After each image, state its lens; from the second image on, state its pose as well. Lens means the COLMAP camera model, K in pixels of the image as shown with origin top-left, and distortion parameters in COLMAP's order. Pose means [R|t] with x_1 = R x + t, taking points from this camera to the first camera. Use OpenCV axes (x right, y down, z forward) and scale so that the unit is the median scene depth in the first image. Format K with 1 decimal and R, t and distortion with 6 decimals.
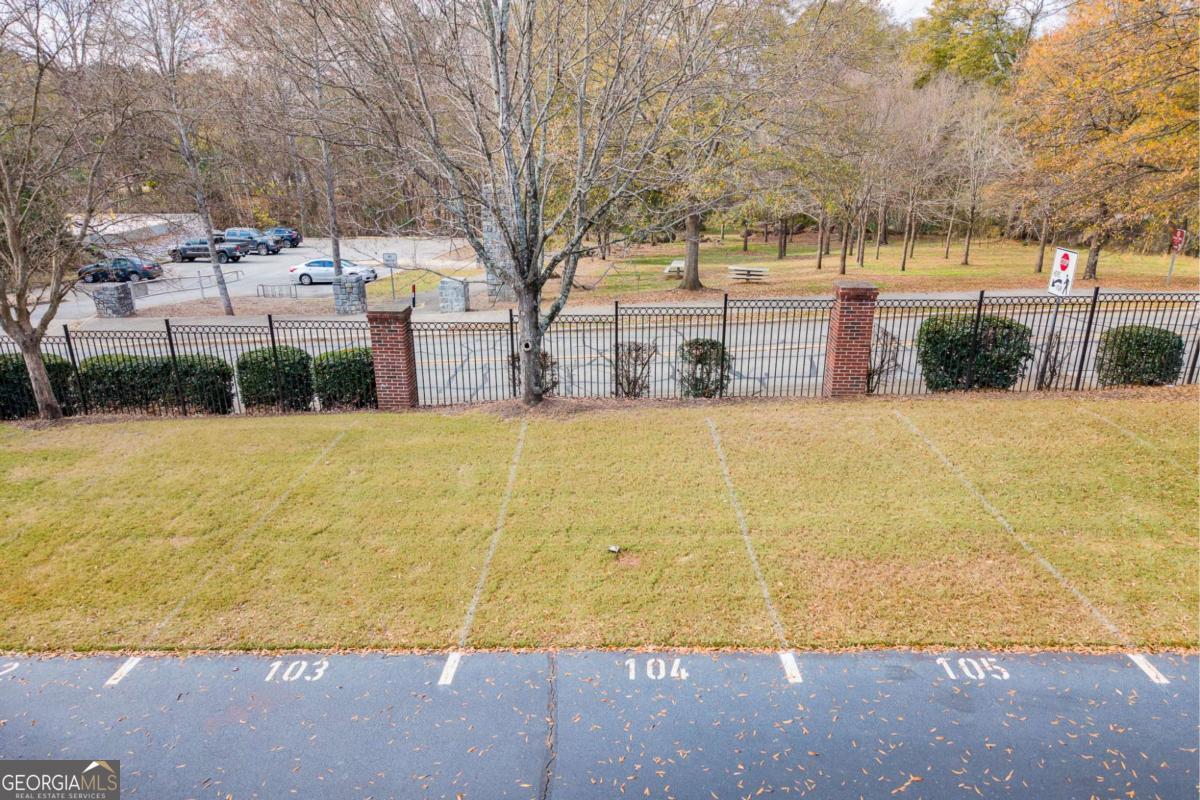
lens RADIAL K [[797.6, 0, 593.2], [0, 797.6, 427.9], [0, 0, 1]] dist [0.009315, -0.005785]
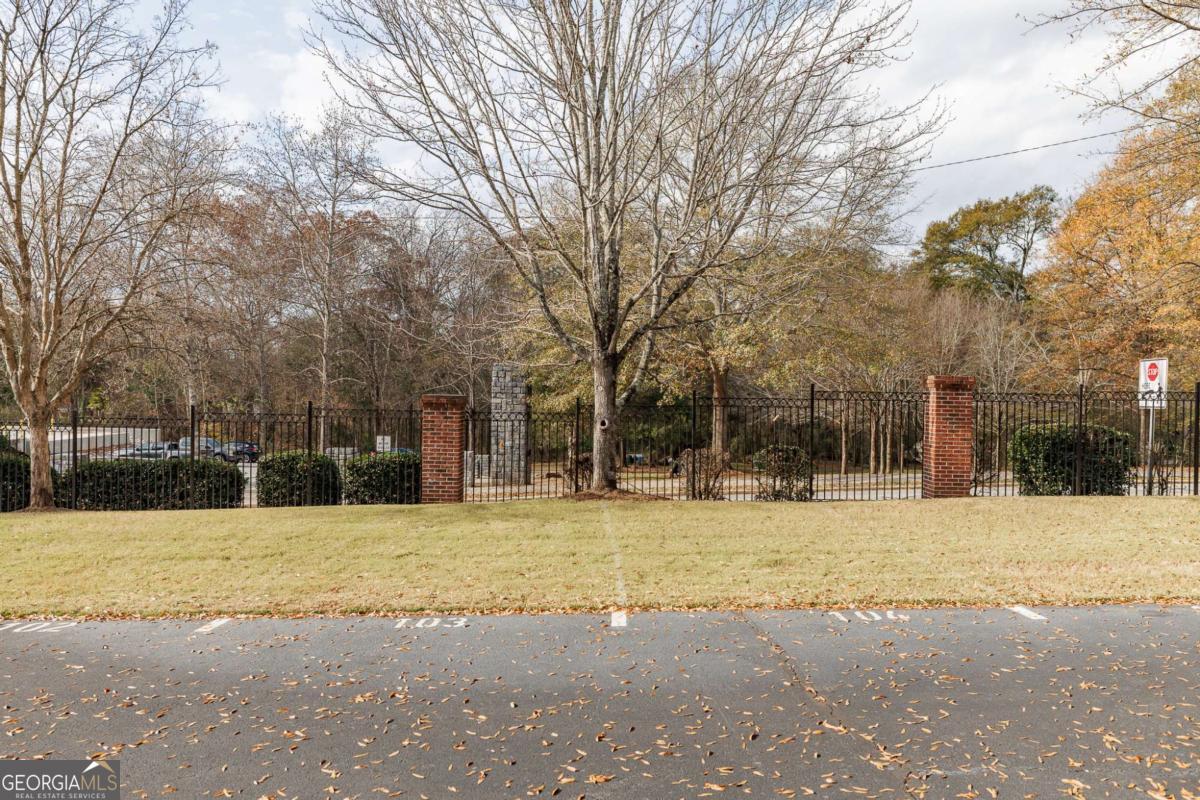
lens RADIAL K [[901.4, 0, 604.3], [0, 901.4, 400.7], [0, 0, 1]] dist [-0.000082, -0.000624]
pose [[0.998975, 0.020750, 0.040239, -0.216935], [-0.006457, 0.944997, -0.327016, 0.360882], [-0.044811, 0.326421, 0.944162, 0.042004]]
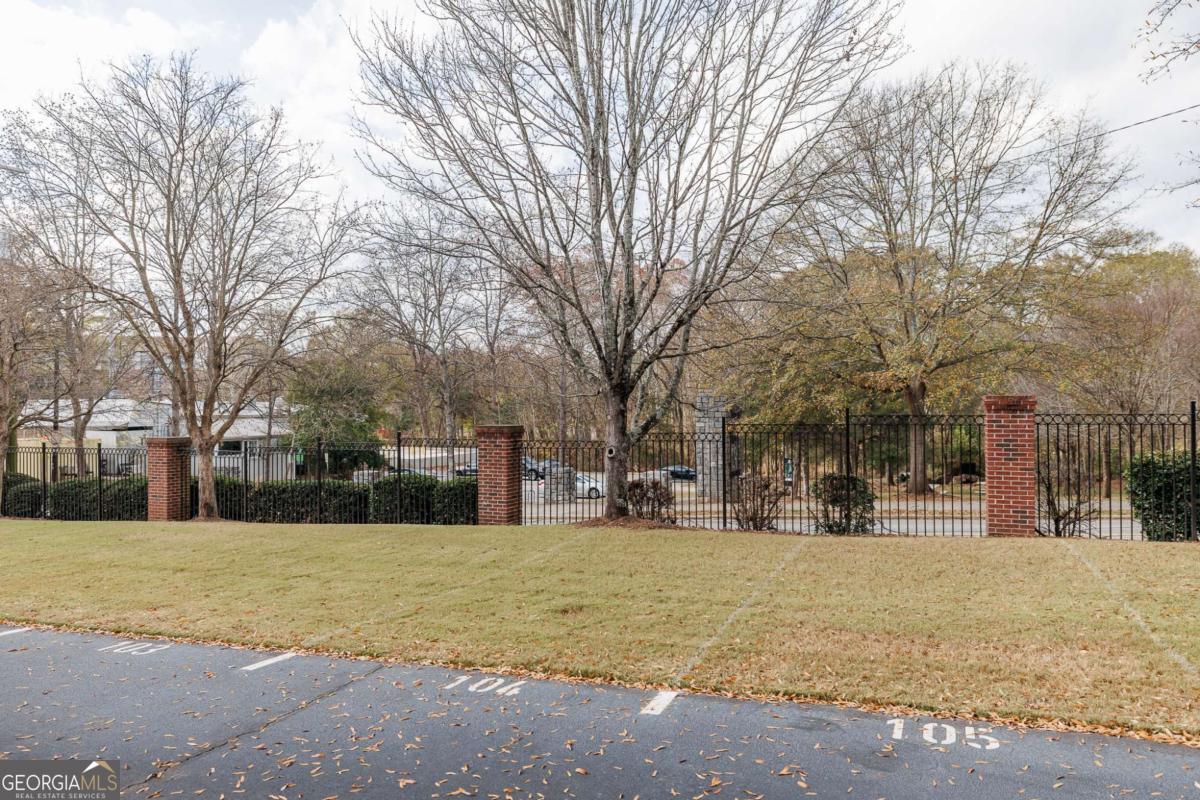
lens RADIAL K [[804.9, 0, 603.6], [0, 804.9, 393.4], [0, 0, 1]] dist [-0.005755, -0.003000]
pose [[0.942052, -0.006313, -0.335408, 0.388188], [-0.113556, 0.934799, -0.336535, 0.259588], [0.315664, 0.355121, 0.879912, 0.260639]]
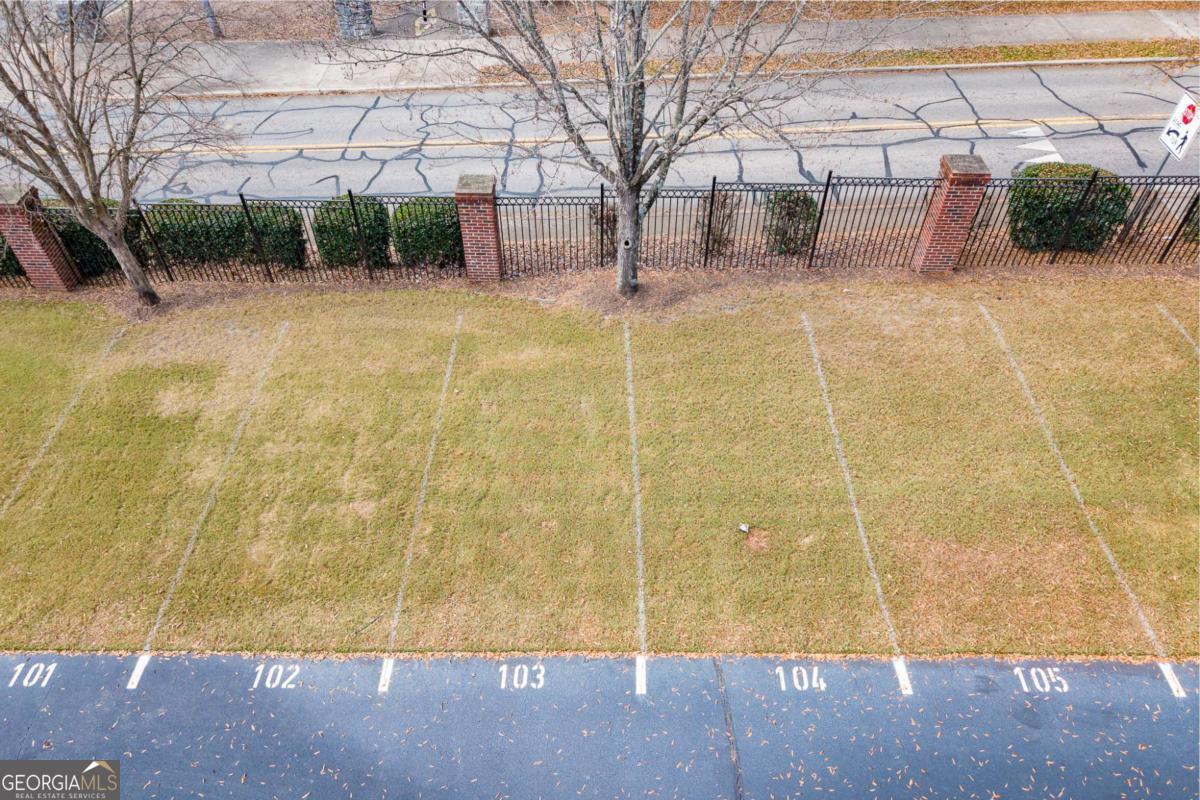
lens RADIAL K [[792.7, 0, 597.1], [0, 792.7, 447.5], [0, 0, 1]] dist [0.005643, -0.003830]
pose [[0.999768, -0.014530, 0.015915, -0.244144], [0.005636, 0.889088, 0.457702, -0.572282], [-0.020800, -0.457506, 0.888963, 0.018957]]
